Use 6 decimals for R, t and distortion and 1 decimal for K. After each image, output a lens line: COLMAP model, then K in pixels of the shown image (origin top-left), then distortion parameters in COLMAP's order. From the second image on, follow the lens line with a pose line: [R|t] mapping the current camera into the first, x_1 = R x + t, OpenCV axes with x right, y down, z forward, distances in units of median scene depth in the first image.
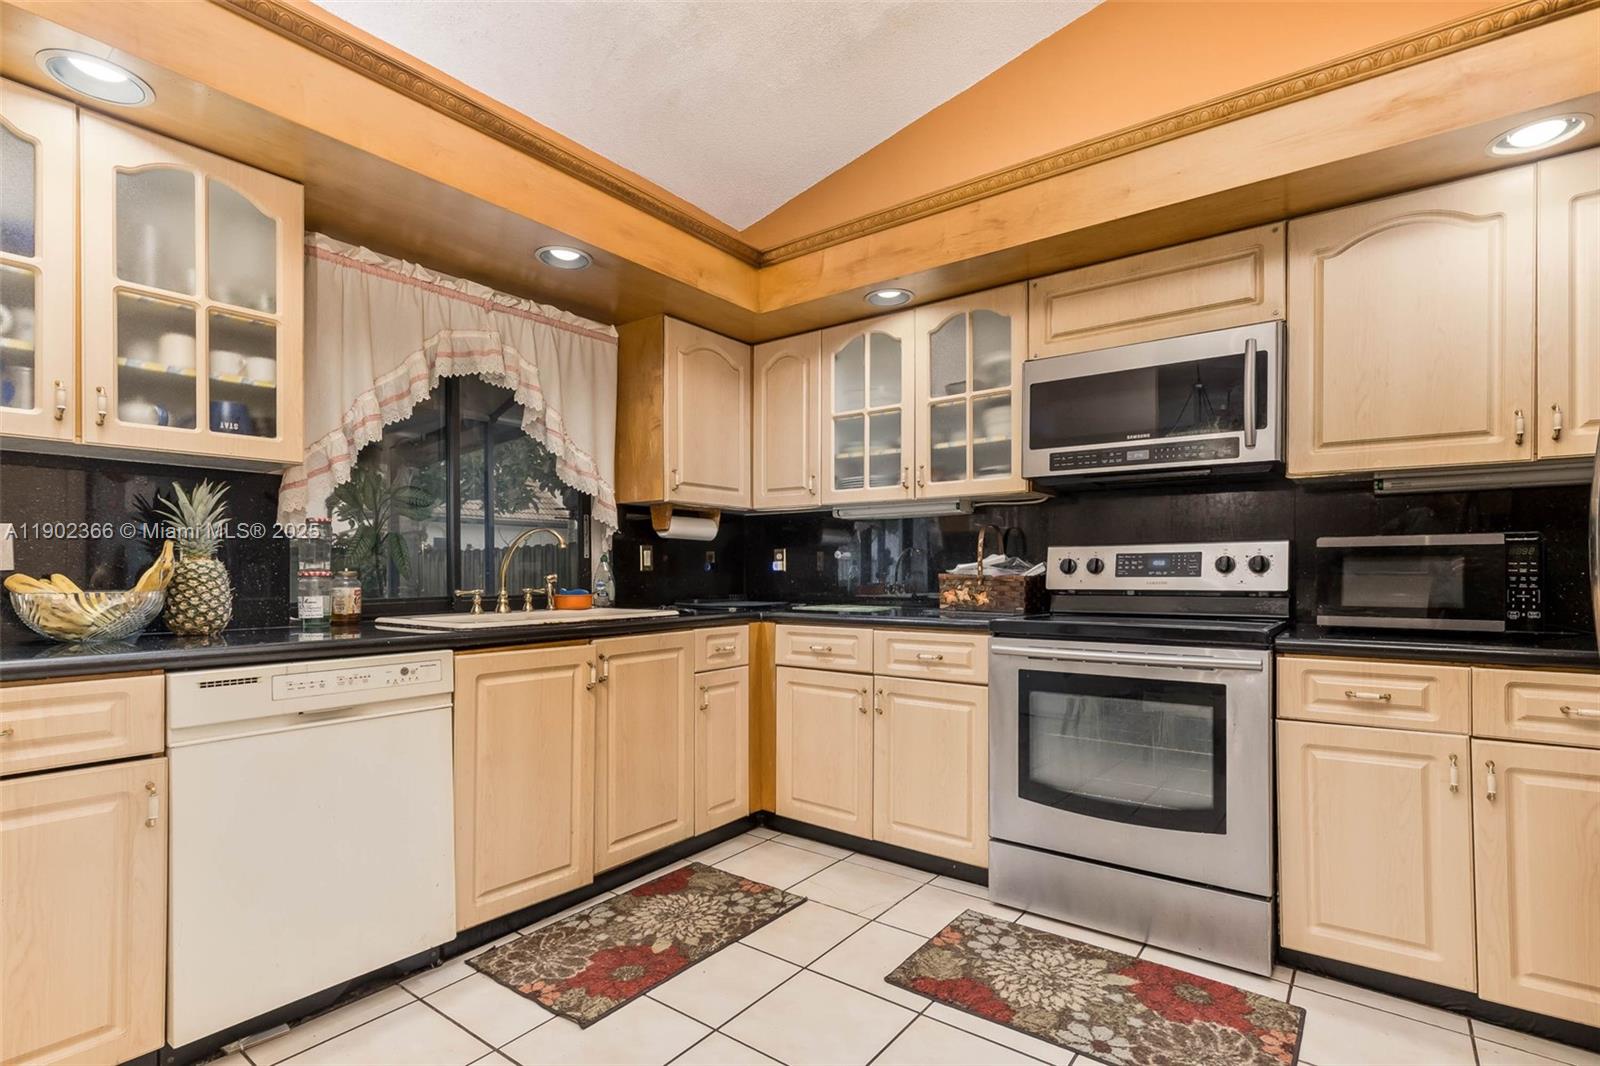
lens RADIAL K [[742.6, 0, 797.8], [0, 742.6, 552.7], [0, 0, 1]] dist [-0.035857, -0.000188]
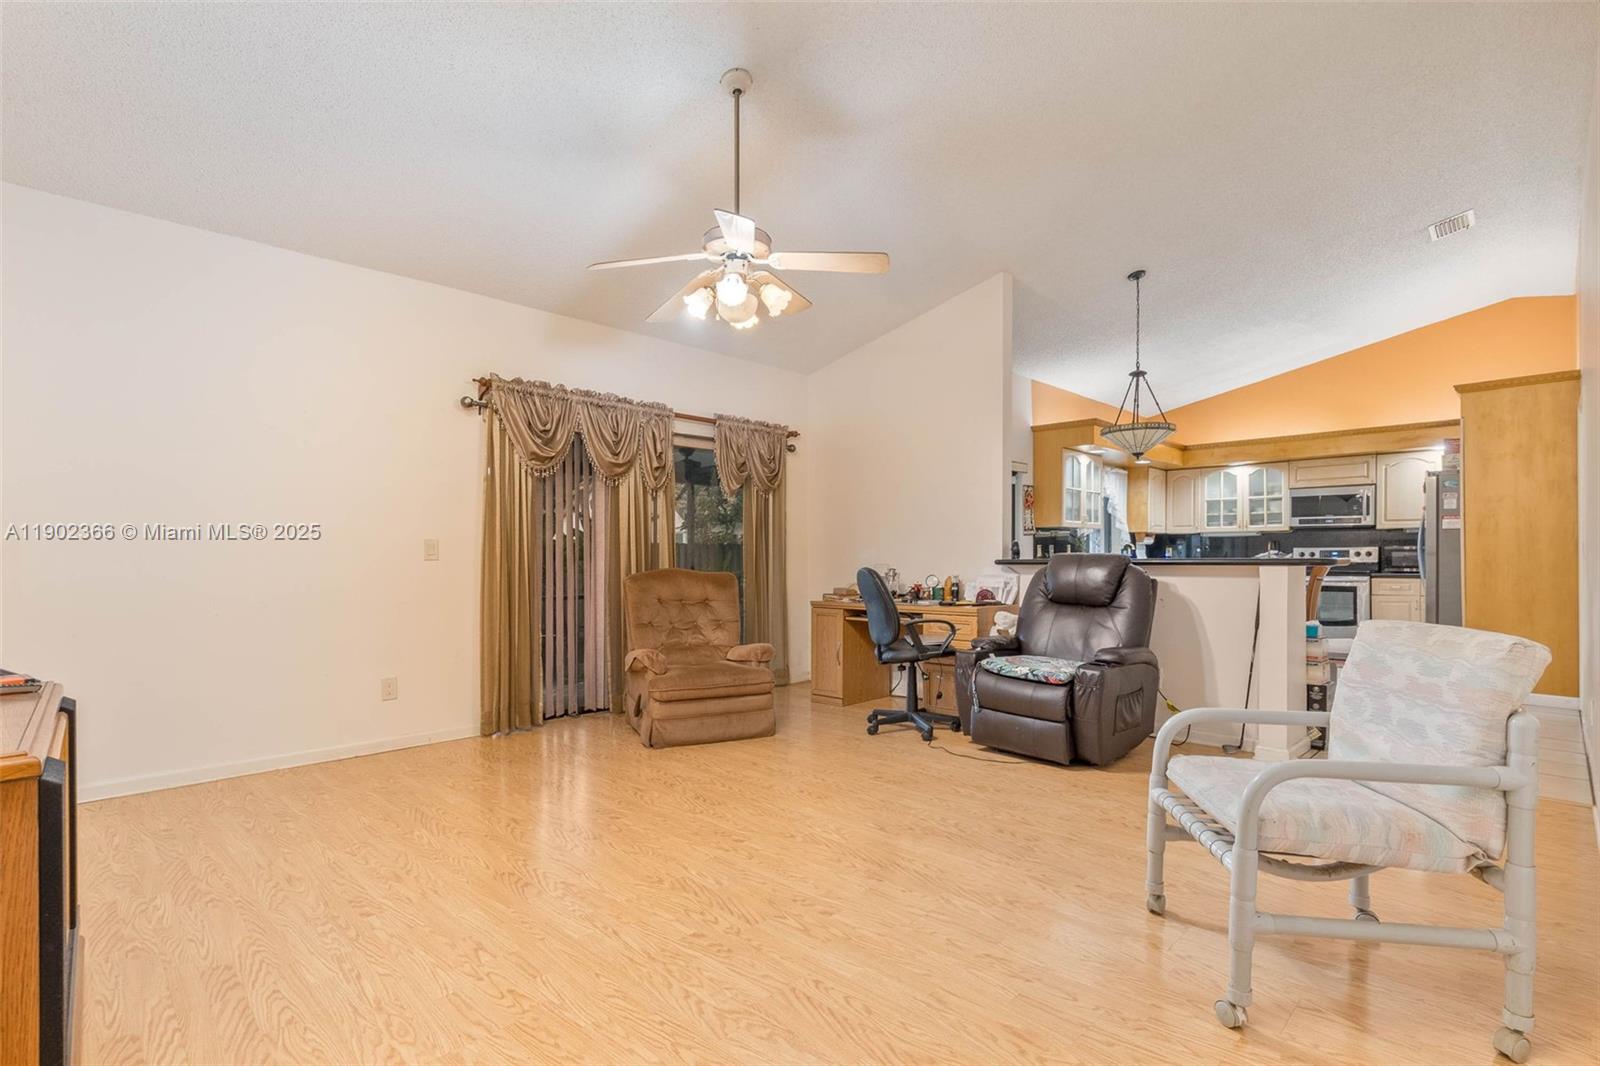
lens RADIAL K [[742.6, 0, 797.8], [0, 742.6, 552.7], [0, 0, 1]] dist [-0.035857, -0.000188]
pose [[0.988429, -0.003119, -0.151654, -1.319207], [0.005390, 0.999879, 0.014566, -0.047356], [0.151590, -0.015215, 0.988326, -2.443372]]
